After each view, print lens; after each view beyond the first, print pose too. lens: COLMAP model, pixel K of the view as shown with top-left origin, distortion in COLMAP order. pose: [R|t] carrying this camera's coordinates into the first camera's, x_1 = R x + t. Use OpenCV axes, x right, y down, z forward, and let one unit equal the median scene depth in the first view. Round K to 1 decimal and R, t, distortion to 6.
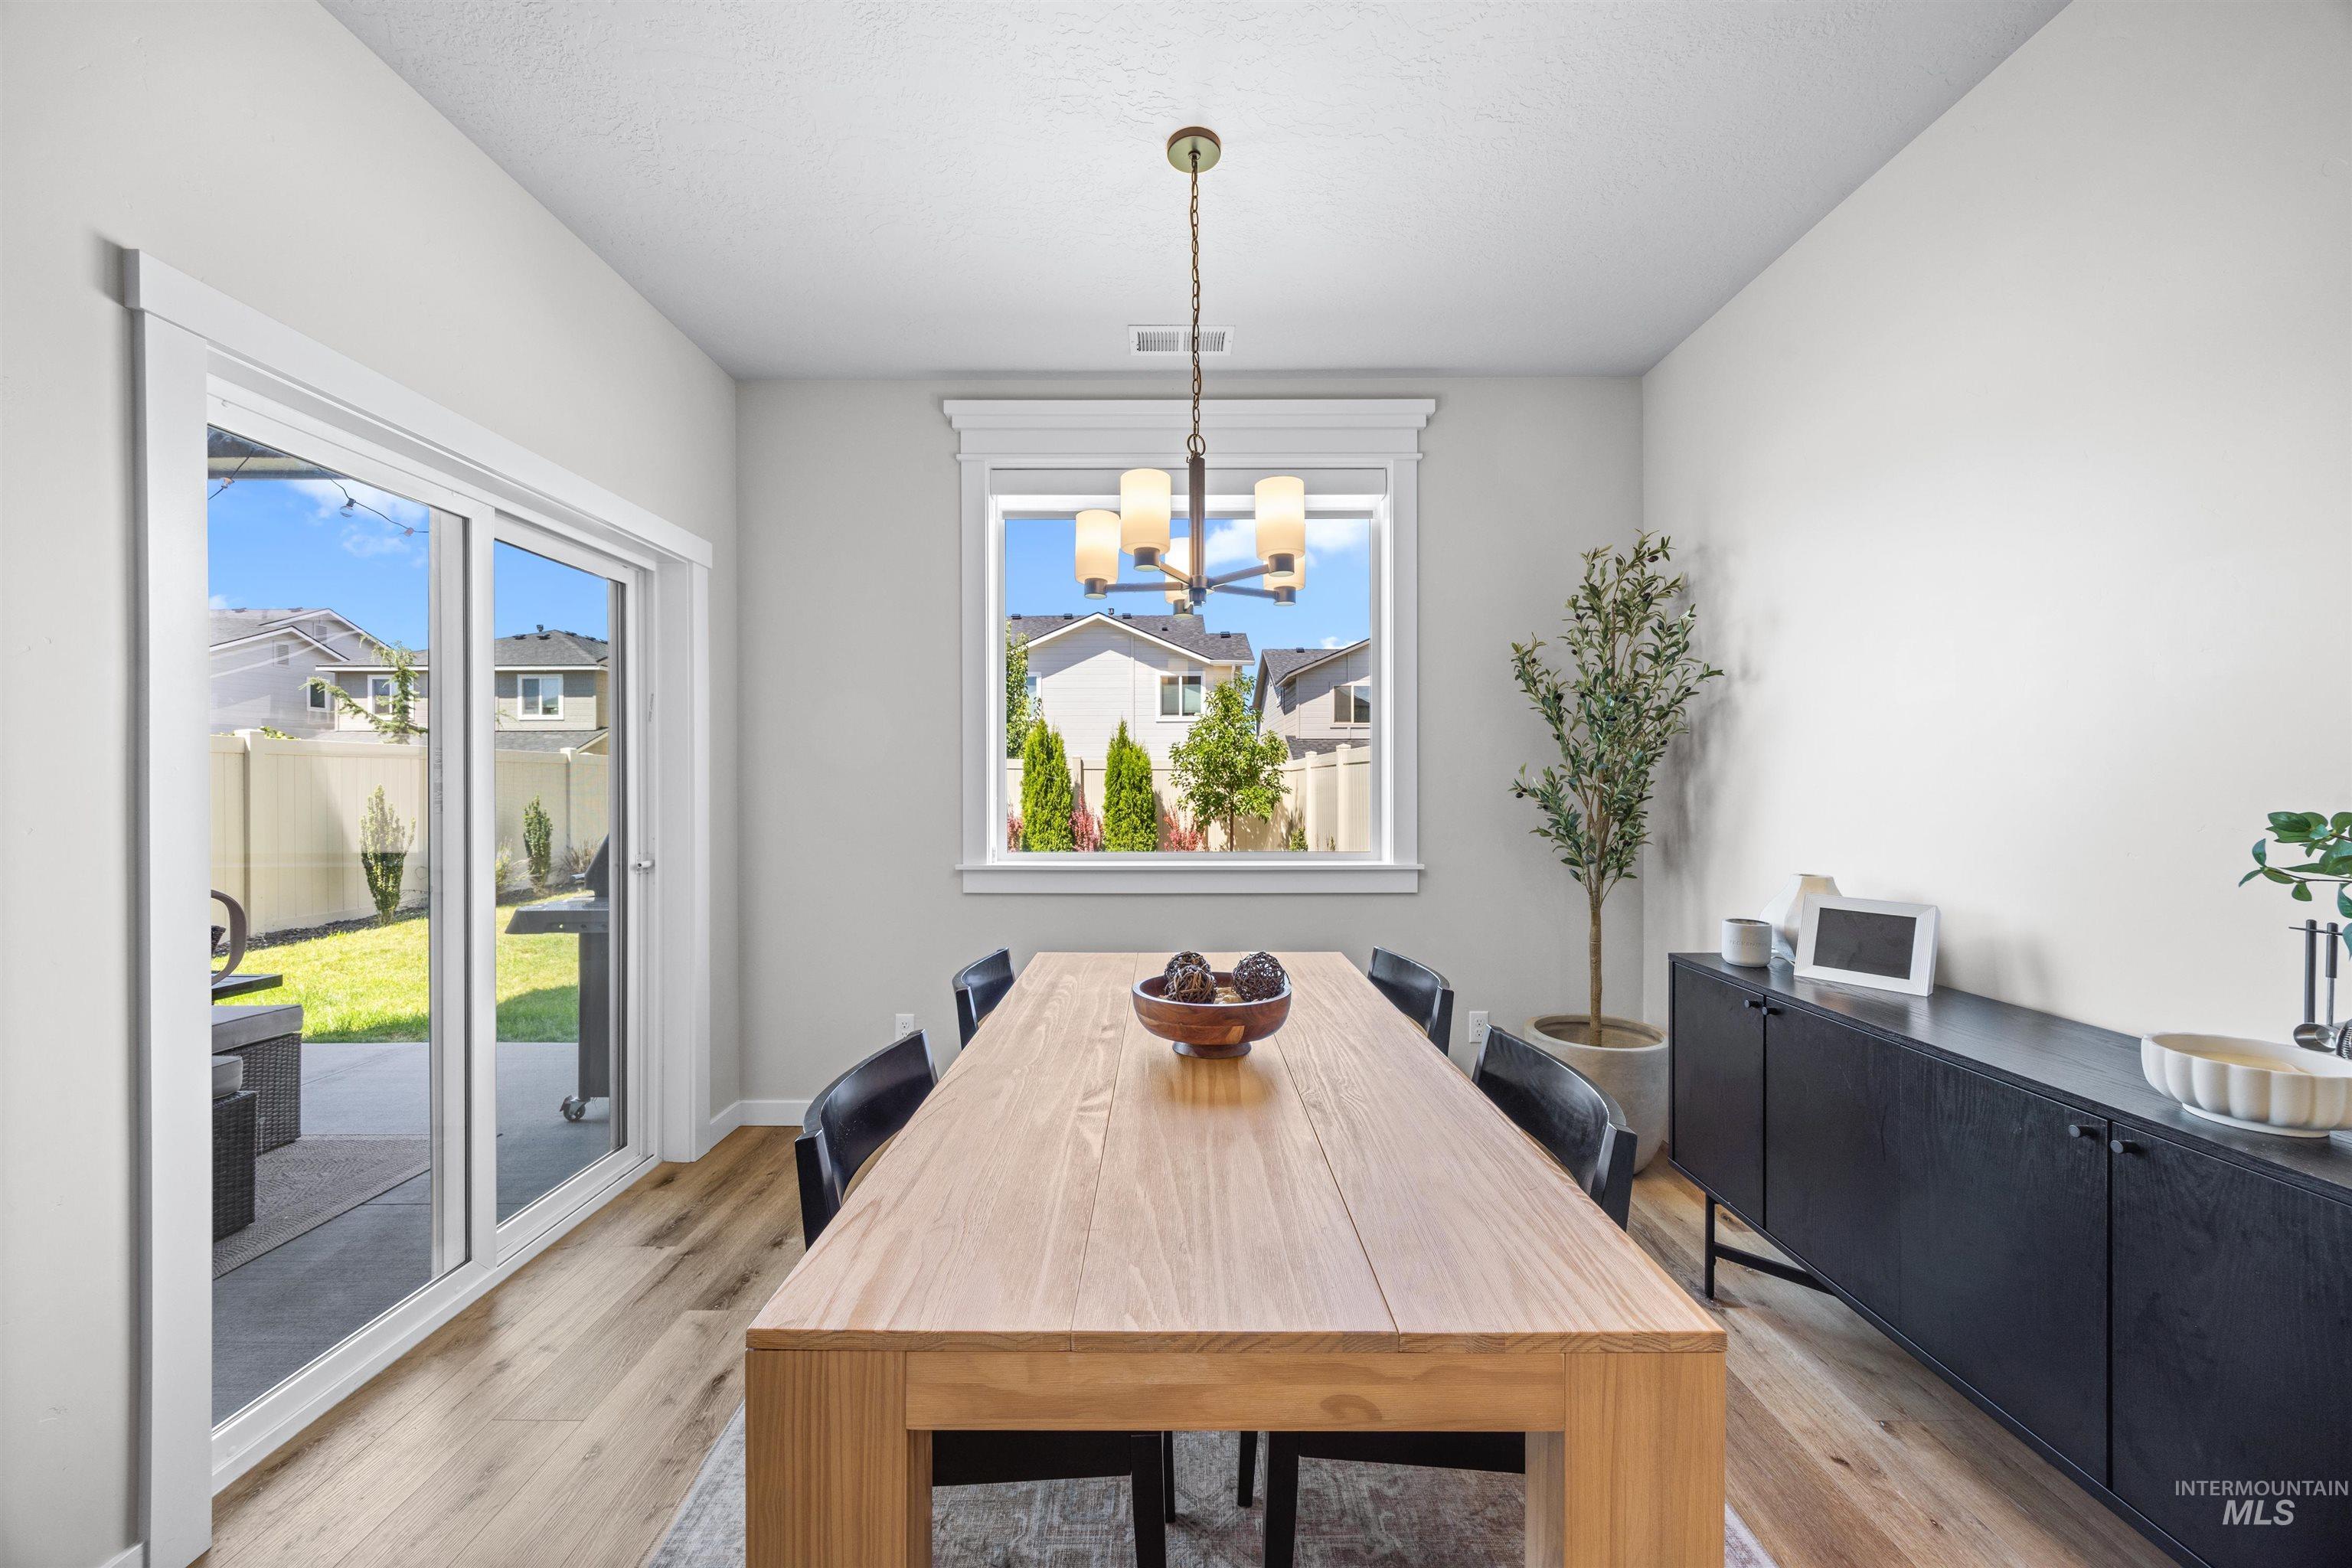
lens RADIAL K [[891.2, 0, 1165.6], [0, 891.2, 787.8], [0, 0, 1]] dist [-0.001879, 0.000078]
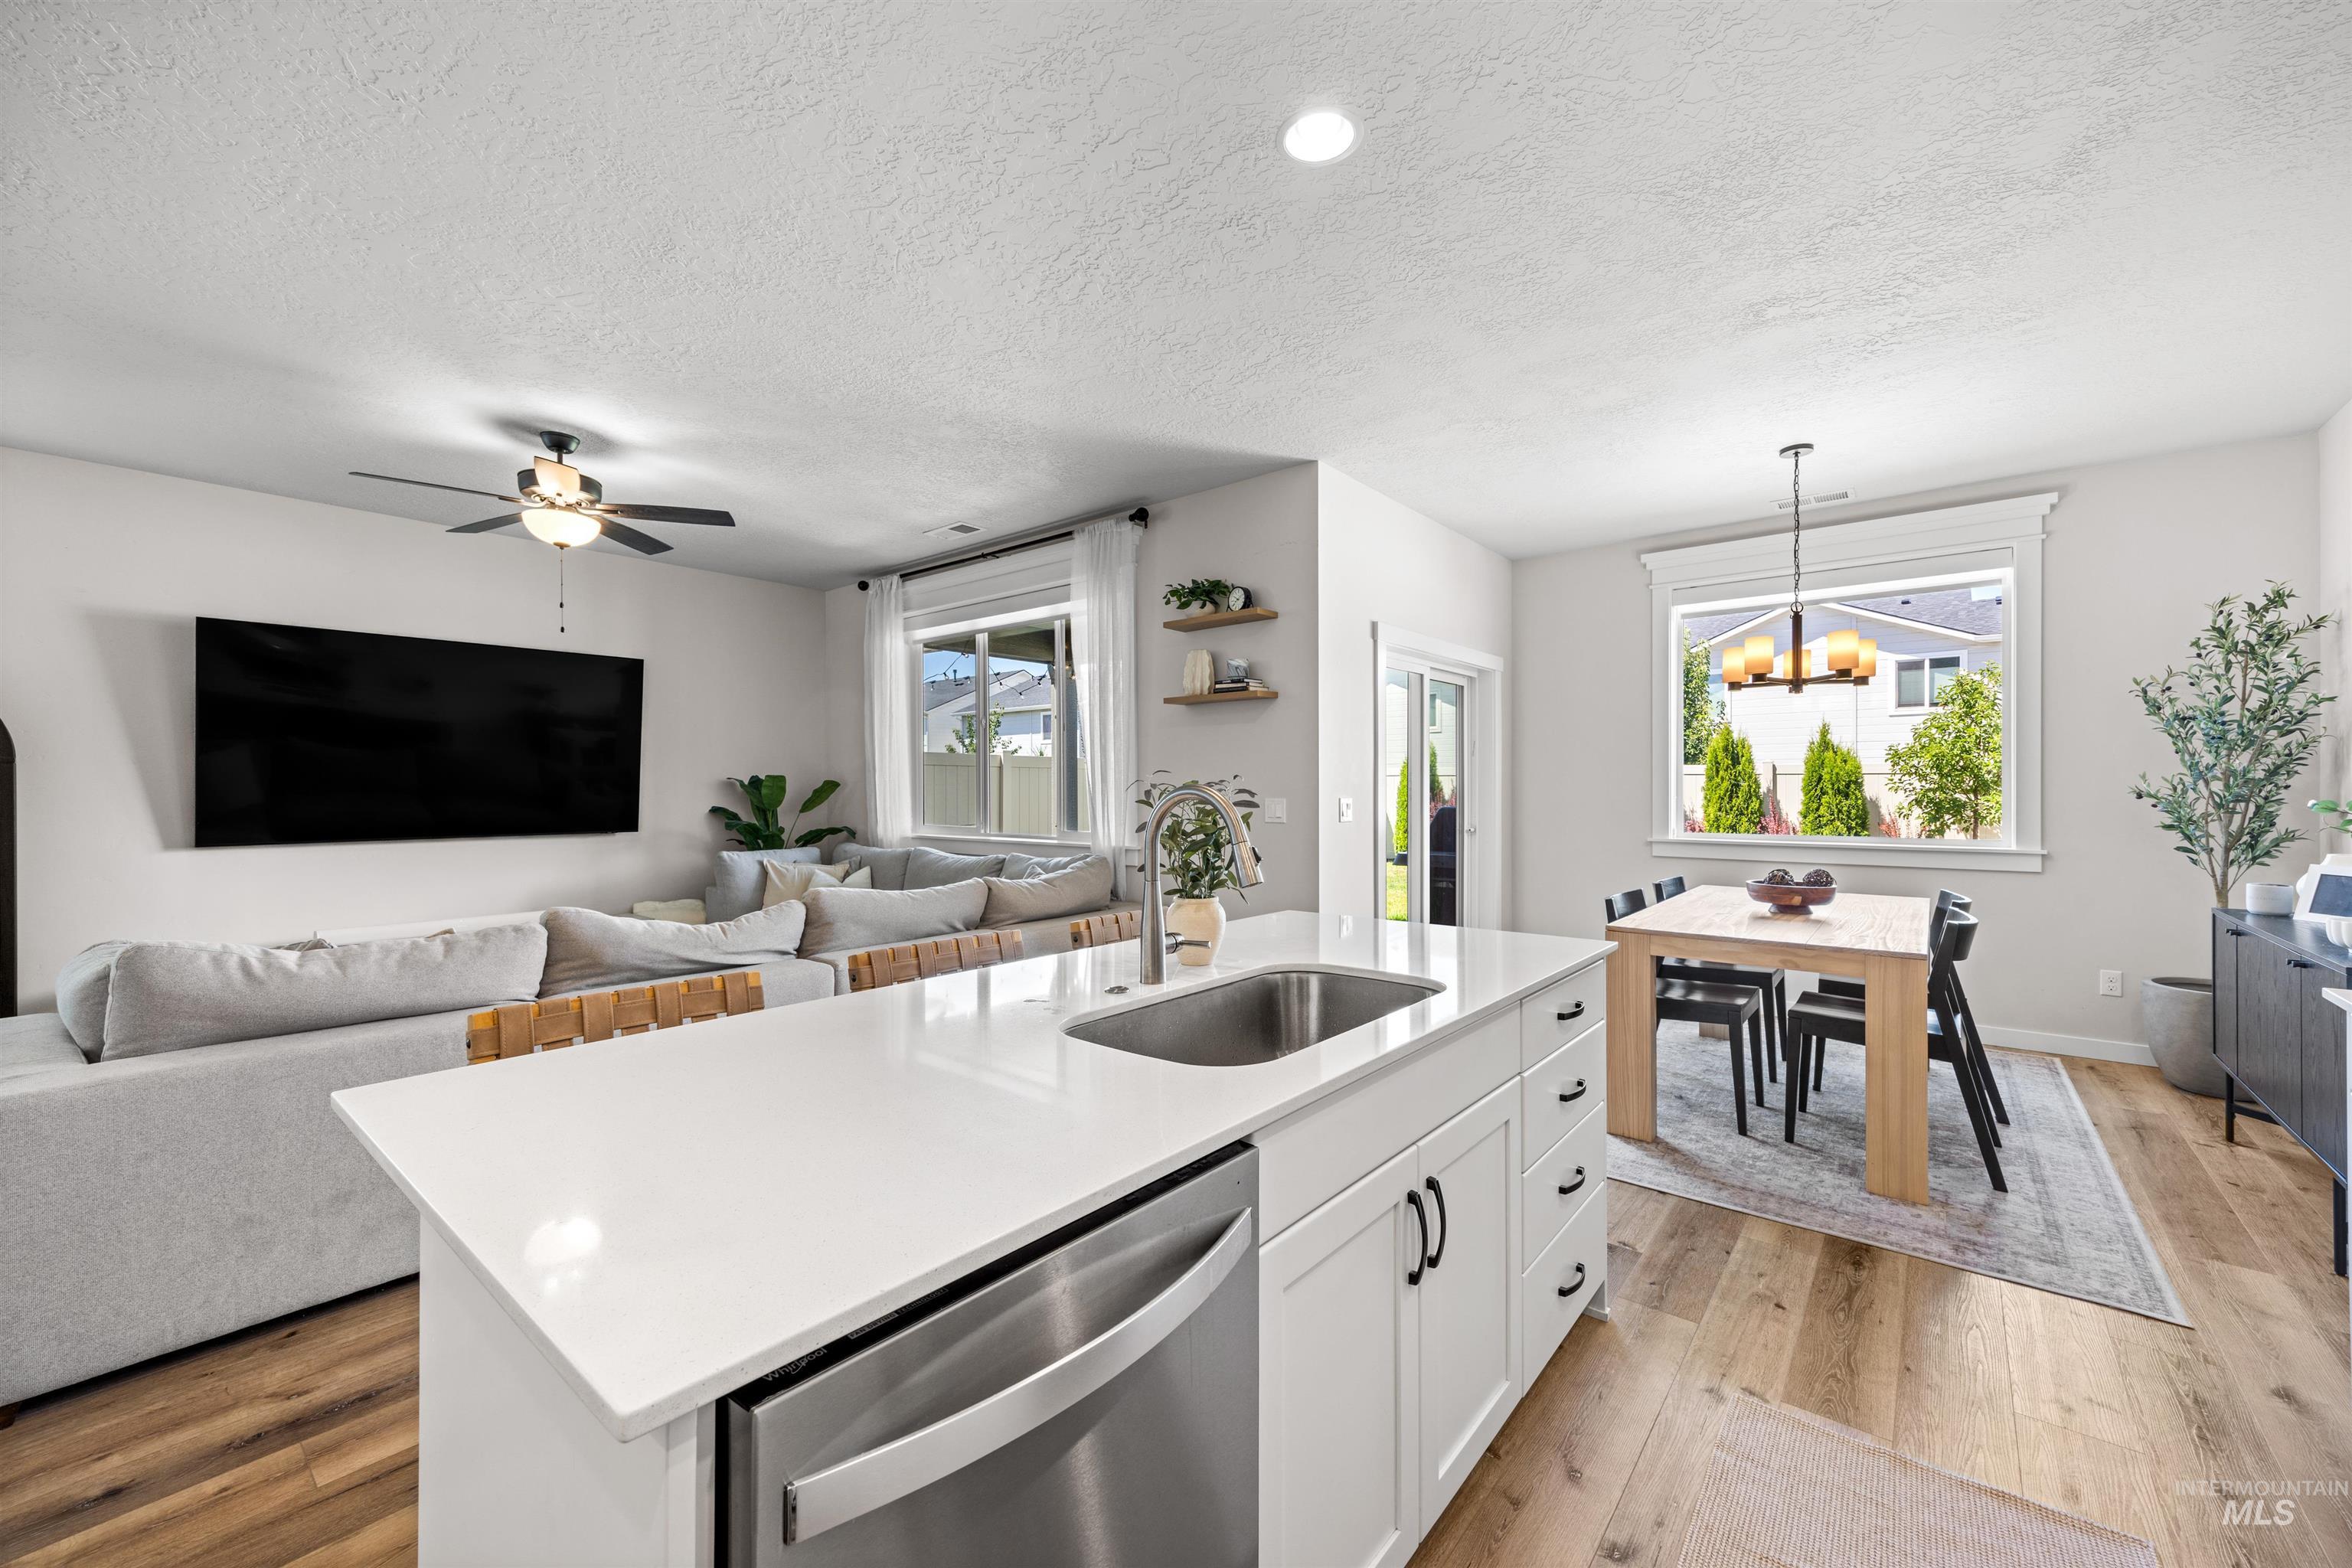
lens RADIAL K [[926.9, 0, 1165.5], [0, 926.9, 786.8], [0, 0, 1]] dist [0.009591, -0.001031]
pose [[0.772125, -0.000707, -0.635470, 0.160560], [-0.003907, 0.999975, -0.005859, 0.006556], [0.635458, 0.007007, 0.772103, -0.858889]]
